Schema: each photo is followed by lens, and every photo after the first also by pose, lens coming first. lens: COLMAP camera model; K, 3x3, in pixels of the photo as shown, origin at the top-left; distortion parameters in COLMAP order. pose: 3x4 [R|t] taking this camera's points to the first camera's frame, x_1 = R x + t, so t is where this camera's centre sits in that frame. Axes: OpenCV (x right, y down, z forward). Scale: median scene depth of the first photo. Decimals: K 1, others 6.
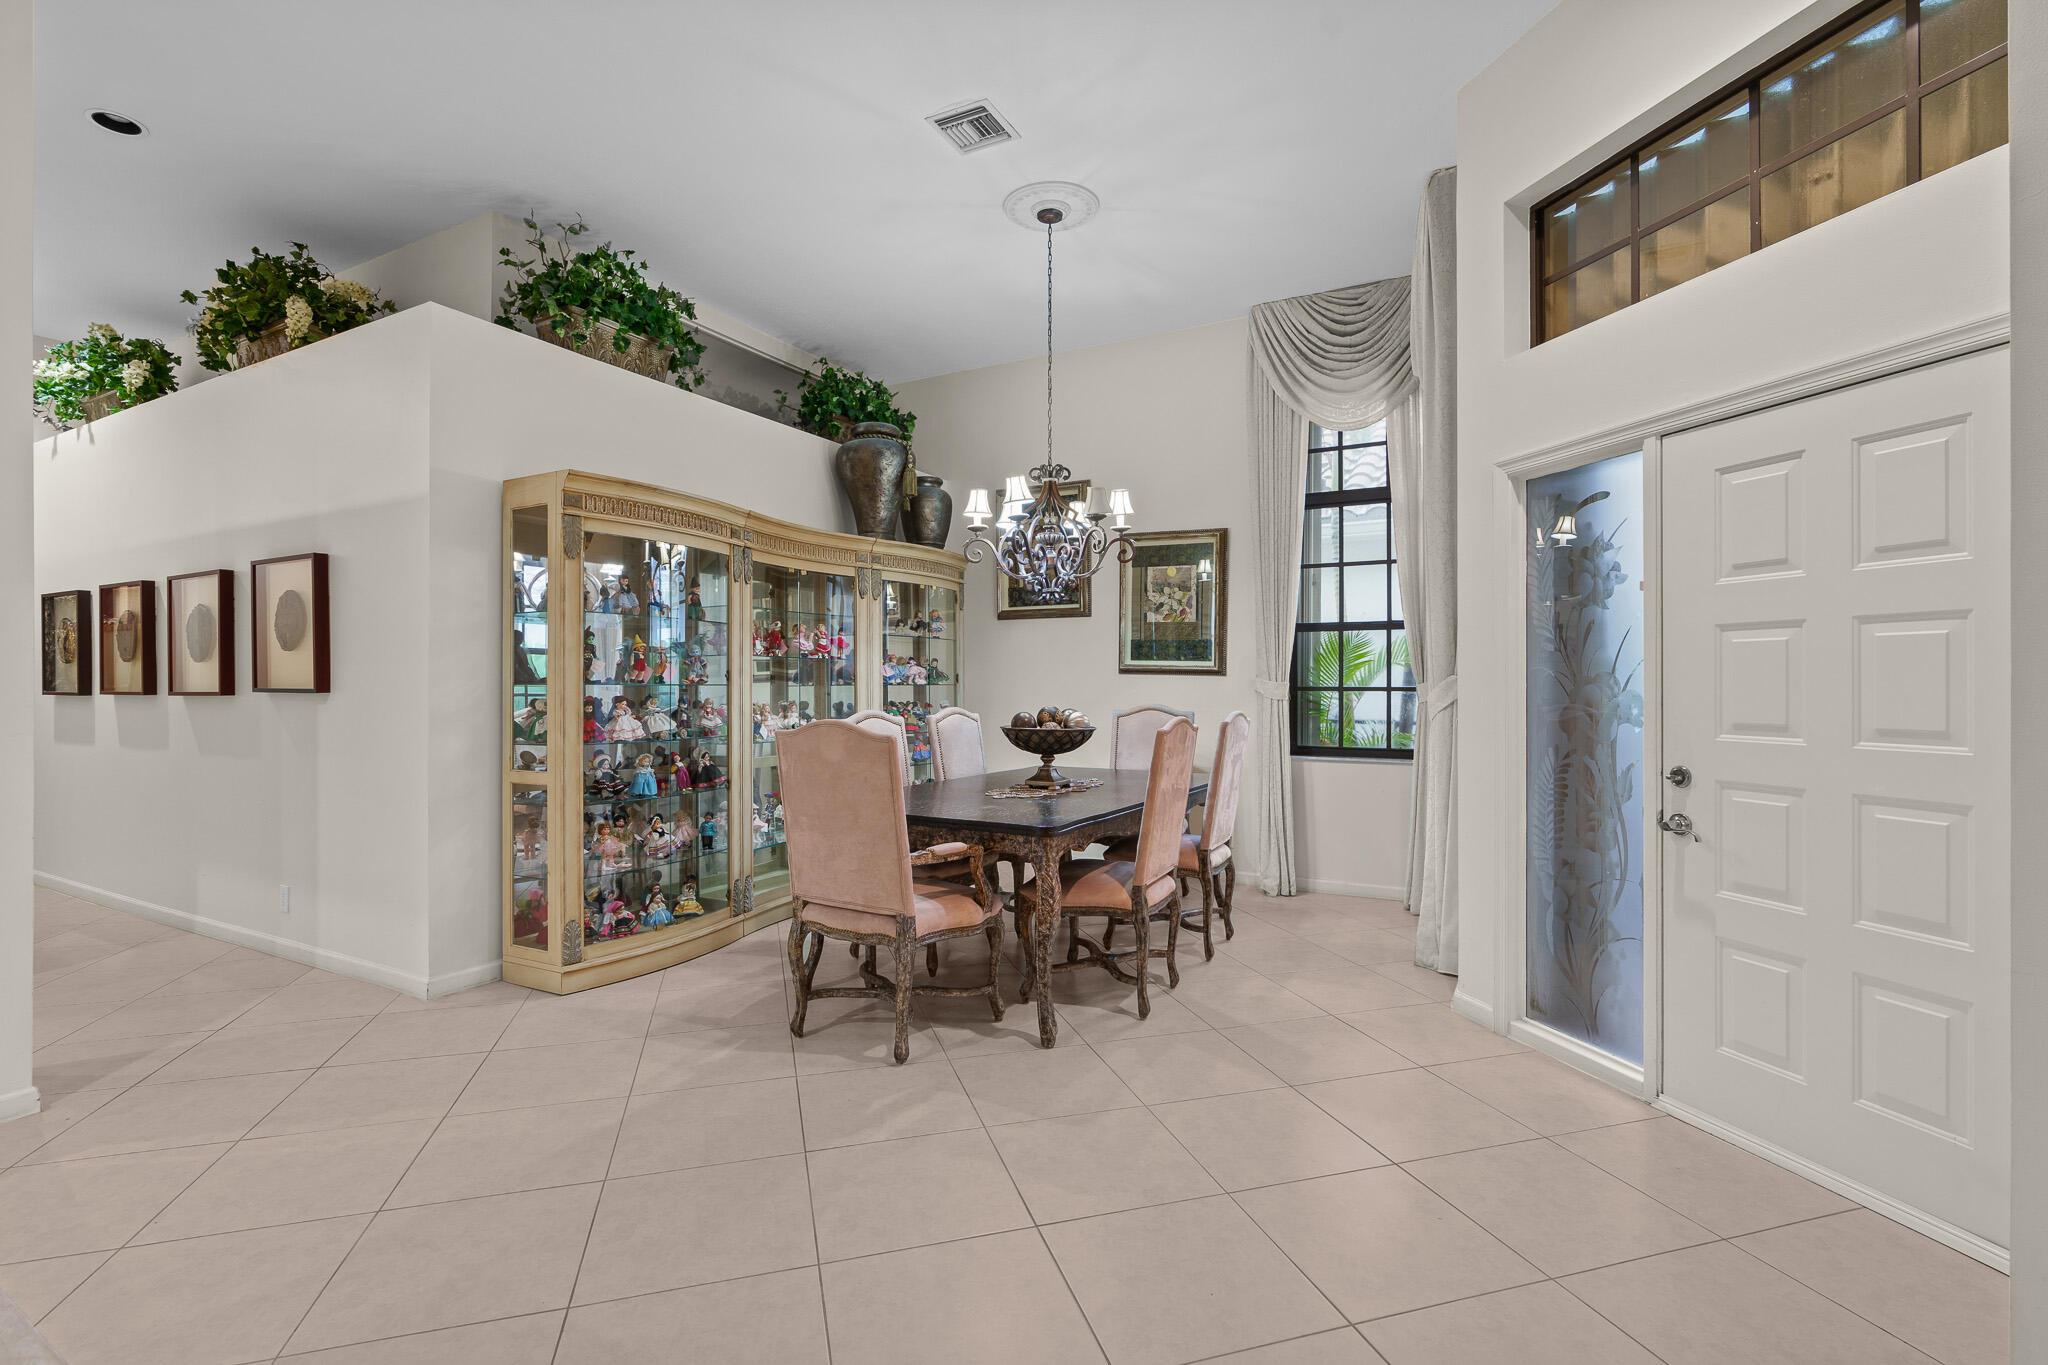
lens RADIAL K [[932.8, 0, 1025.9], [0, 932.8, 678.6], [0, 0, 1]] dist [-0.003260, 0.000064]
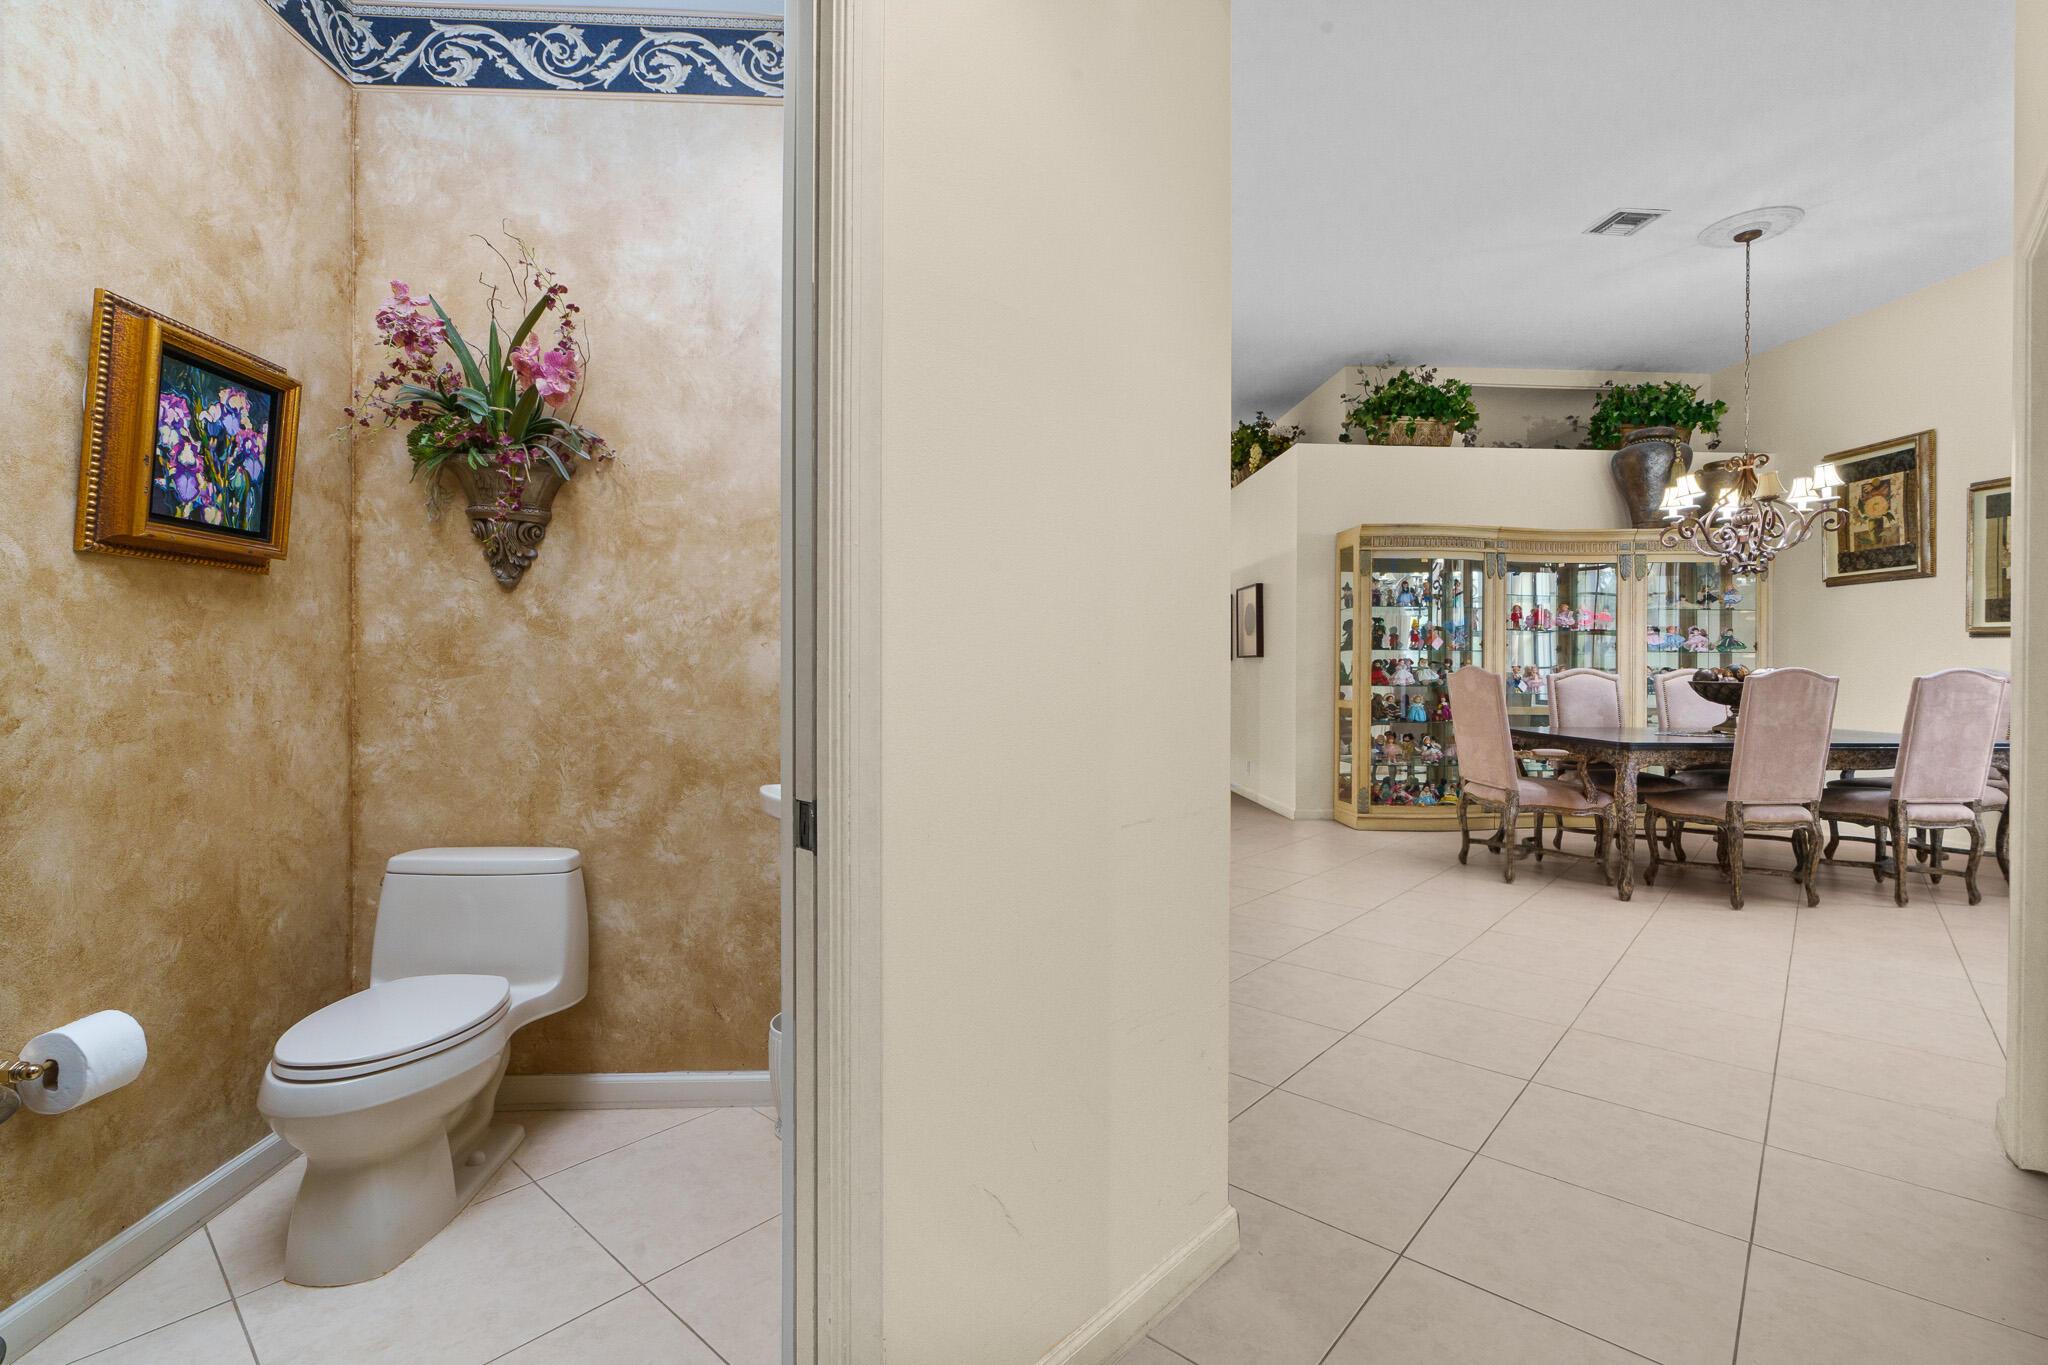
lens RADIAL K [[925.8, 0, 1026.1], [0, 925.8, 680.5], [0, 0, 1]] dist [-0.005241, 0.001222]
pose [[0.532270, 0.010555, -0.846509, 0.524699], [0.001843, 0.999905, 0.013626, 0.032105], [0.846573, -0.008813, 0.532200, -0.361089]]
